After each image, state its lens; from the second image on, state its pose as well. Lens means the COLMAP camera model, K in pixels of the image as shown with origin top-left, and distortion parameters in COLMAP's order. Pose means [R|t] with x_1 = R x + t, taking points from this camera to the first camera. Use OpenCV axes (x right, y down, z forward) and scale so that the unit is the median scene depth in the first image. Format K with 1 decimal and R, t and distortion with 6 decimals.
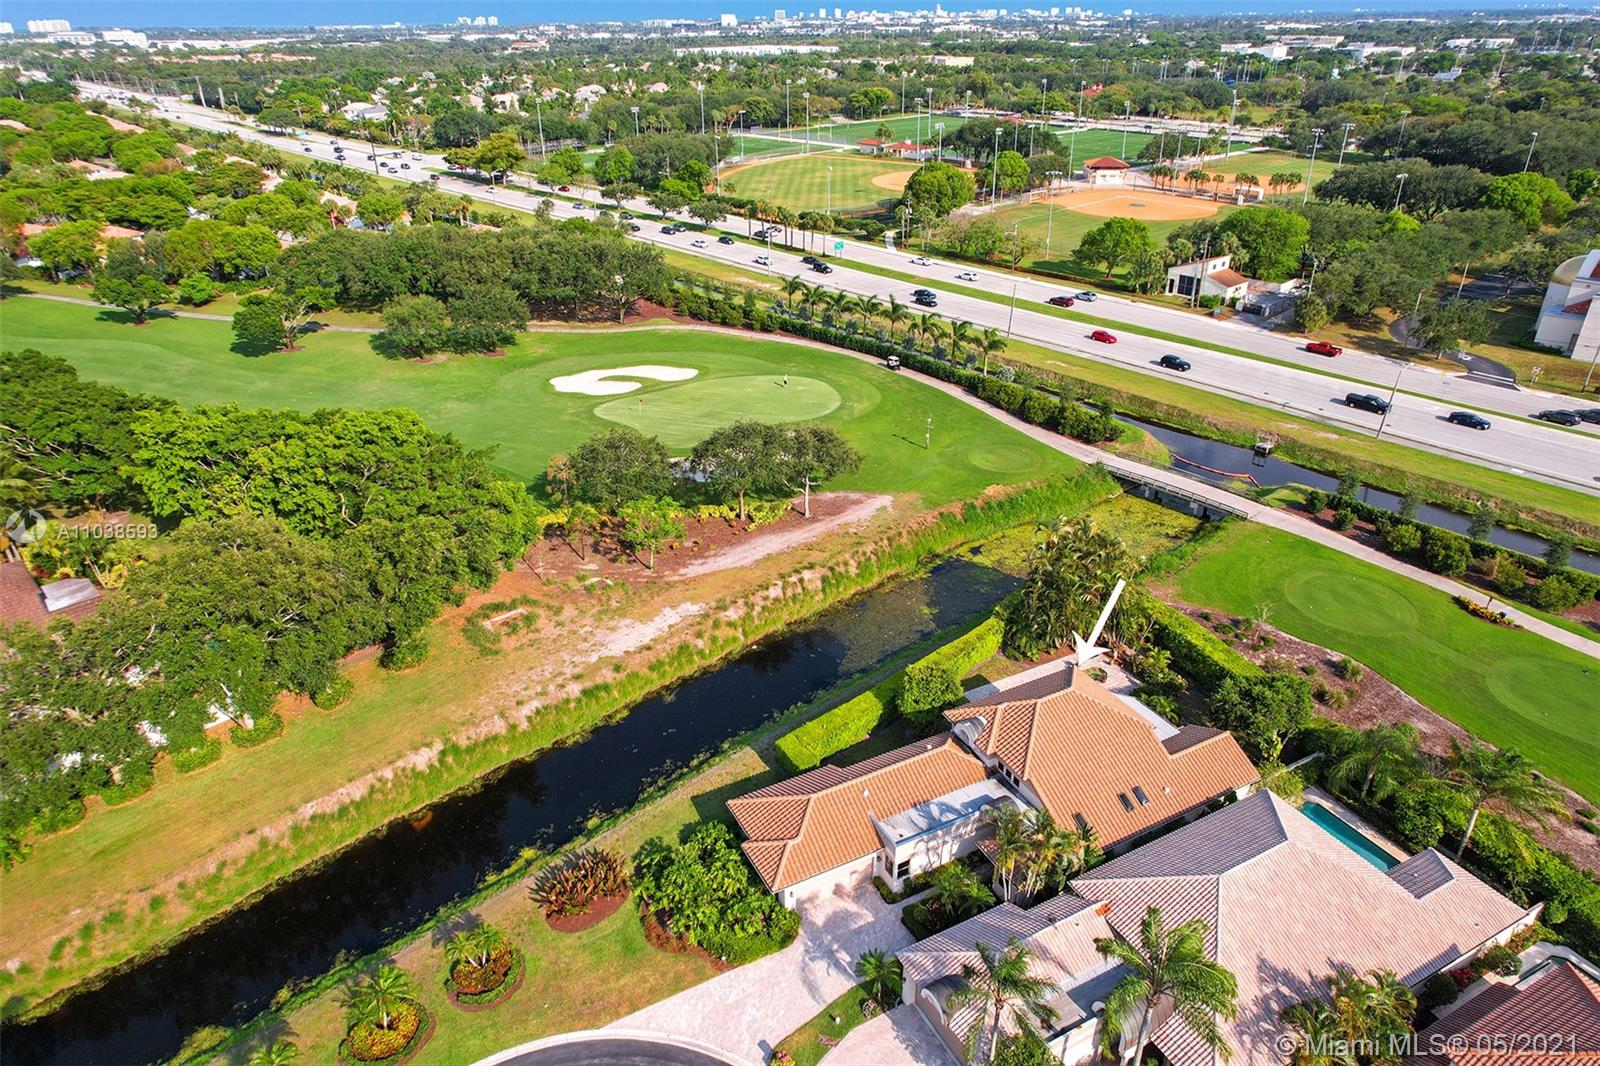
lens RADIAL K [[1021.4, 0, 799.7], [0, 1021.4, 537.3], [0, 0, 1]] dist [-0.079944, 0.076913]
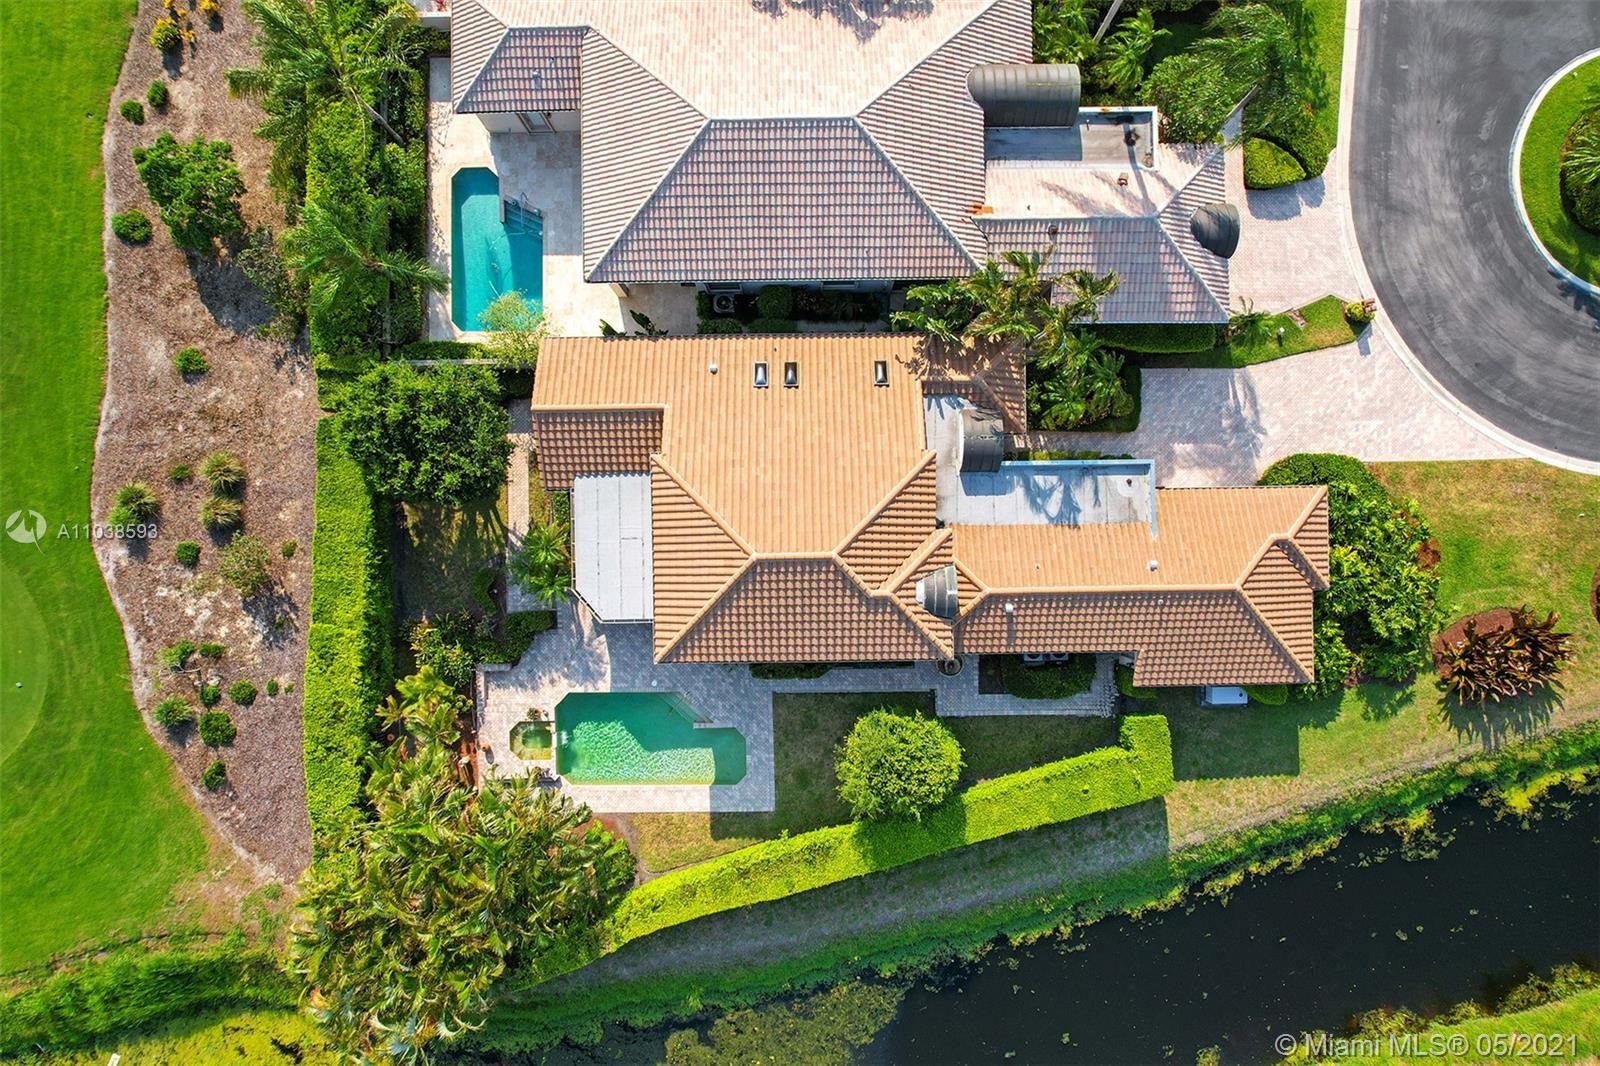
lens RADIAL K [[1021.4, 0, 799.7], [0, 1021.4, 537.3], [0, 0, 1]] dist [-0.079944, 0.076913]
pose [[-0.893895, -0.448013, 0.015390, 0.261311], [0.217153, -0.402727, 0.889188, -0.357134], [-0.392170, 0.798182, 0.457283, 0.784095]]
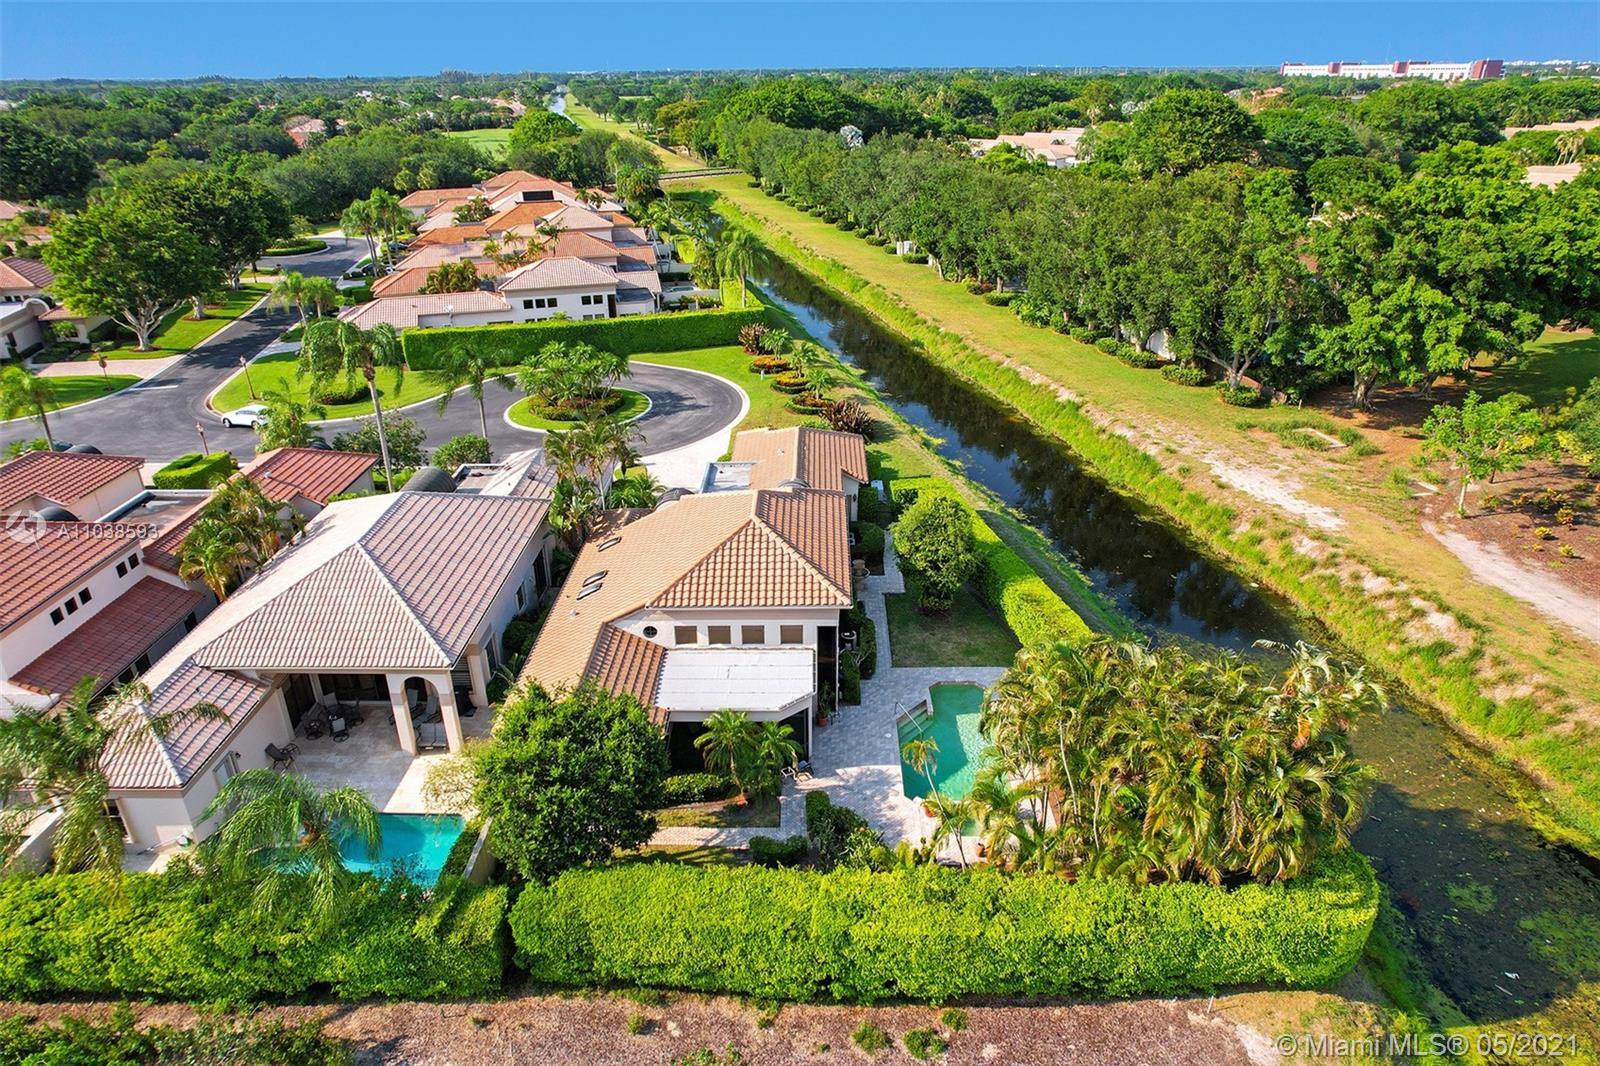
lens RADIAL K [[1021.4, 0, 799.7], [0, 1021.4, 537.3], [0, 0, 1]] dist [-0.079944, 0.076913]
pose [[-0.475271, 0.389433, -0.788961, 0.813904], [-0.394050, 0.707534, 0.586618, -0.242258], [0.786665, 0.589692, -0.182814, 1.230259]]
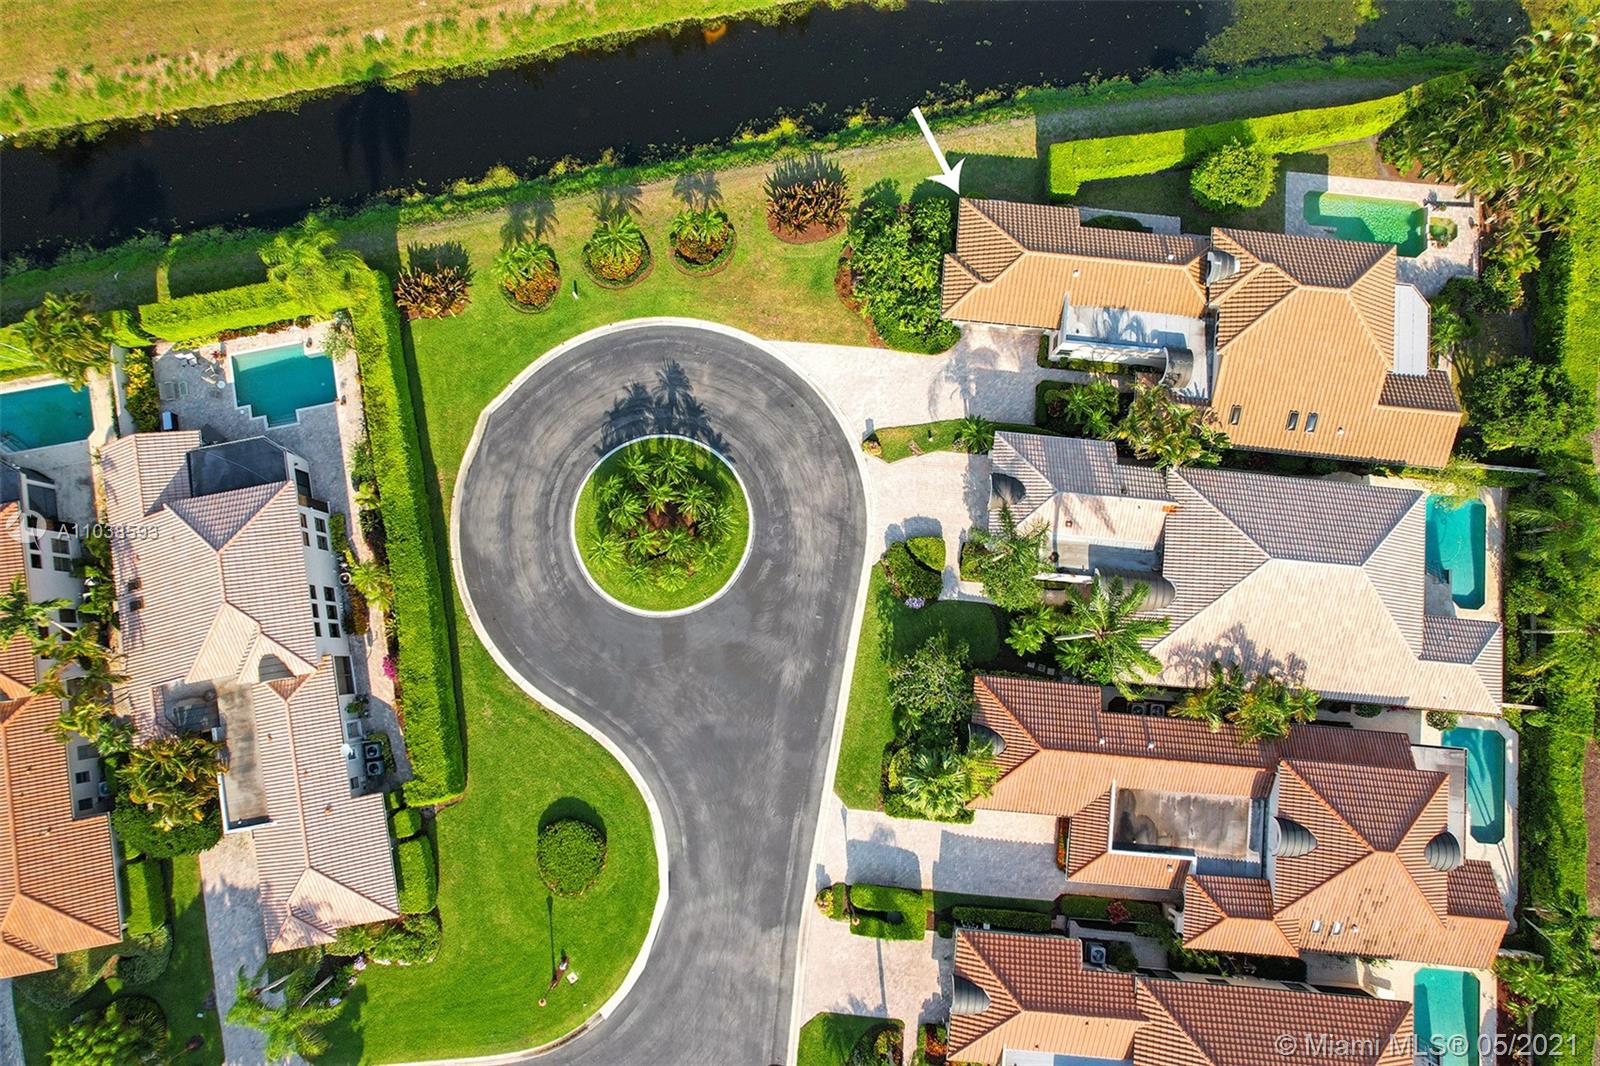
lens RADIAL K [[1021.4, 0, 799.7], [0, 1021.4, 537.3], [0, 0, 1]] dist [-0.079944, 0.076913]
pose [[0.841378, 0.538582, -0.044856, 0.019988], [-0.263428, 0.481165, 0.836113, -0.385446], [0.471899, -0.691671, 0.546720, 0.148280]]
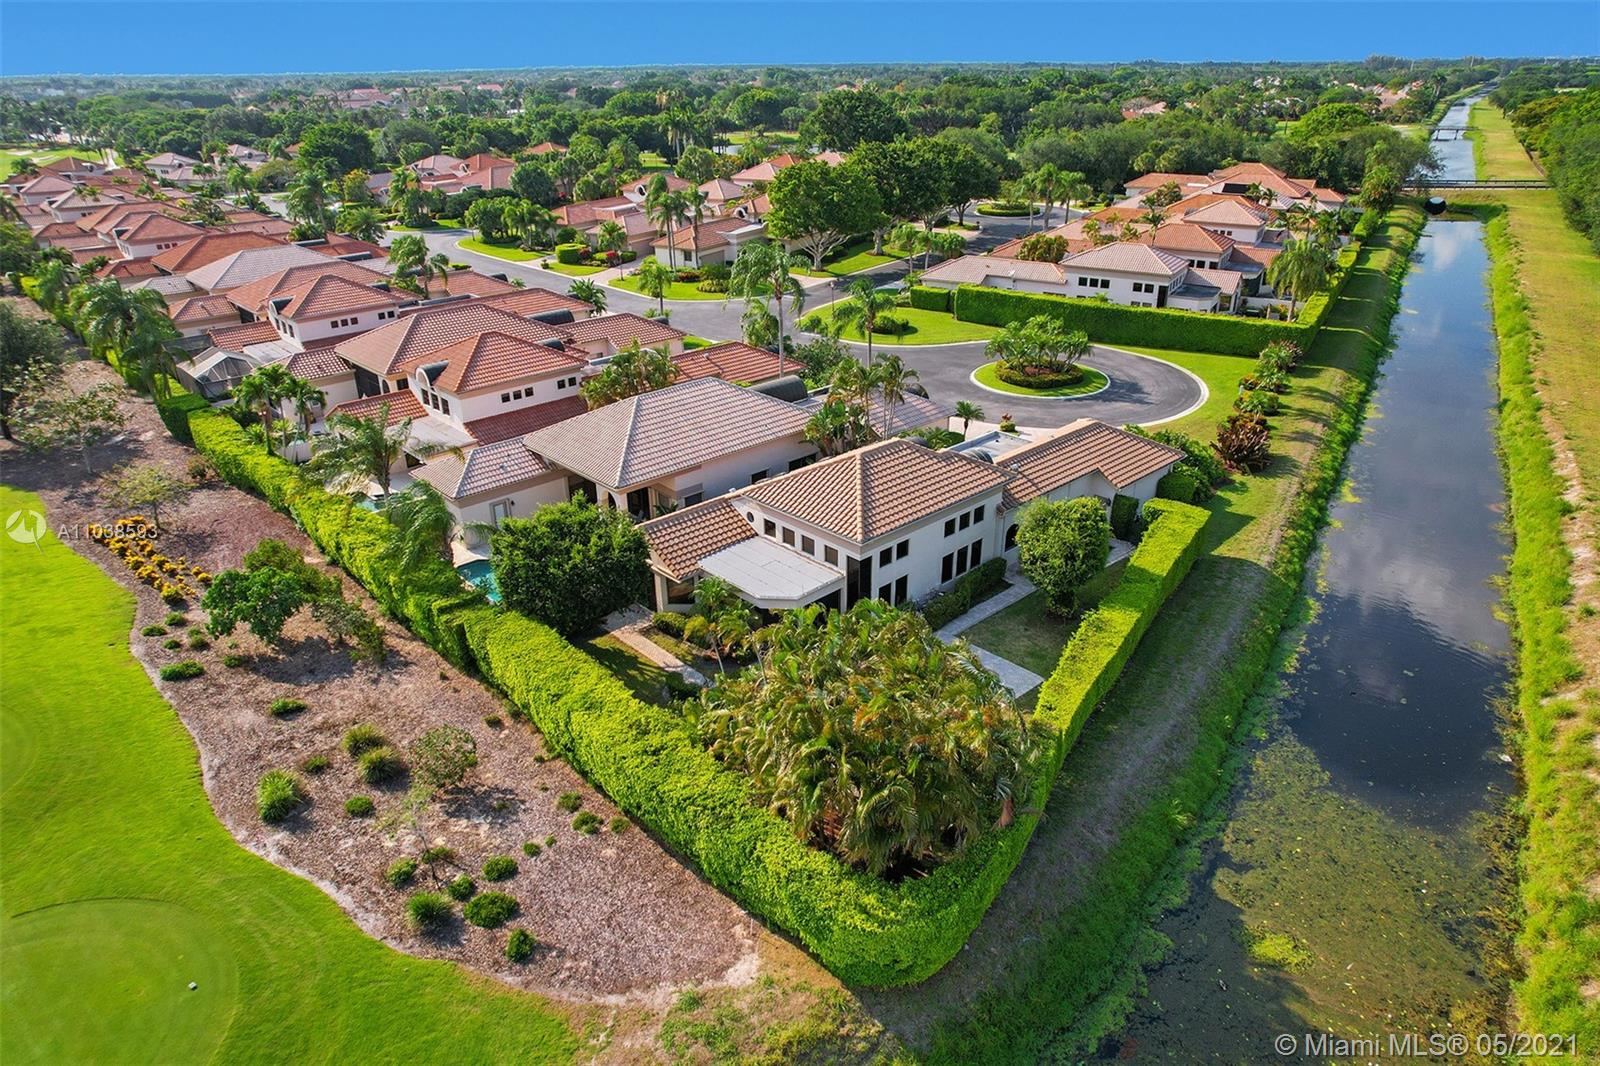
lens RADIAL K [[1021.4, 0, 799.7], [0, 1021.4, 537.3], [0, 0, 1]] dist [-0.079944, 0.076913]
pose [[-0.962994, 0.136374, -0.232474, 0.519621], [-0.103660, 0.608794, 0.786527, -0.408034], [0.248791, 0.781519, -0.572128, 1.556078]]
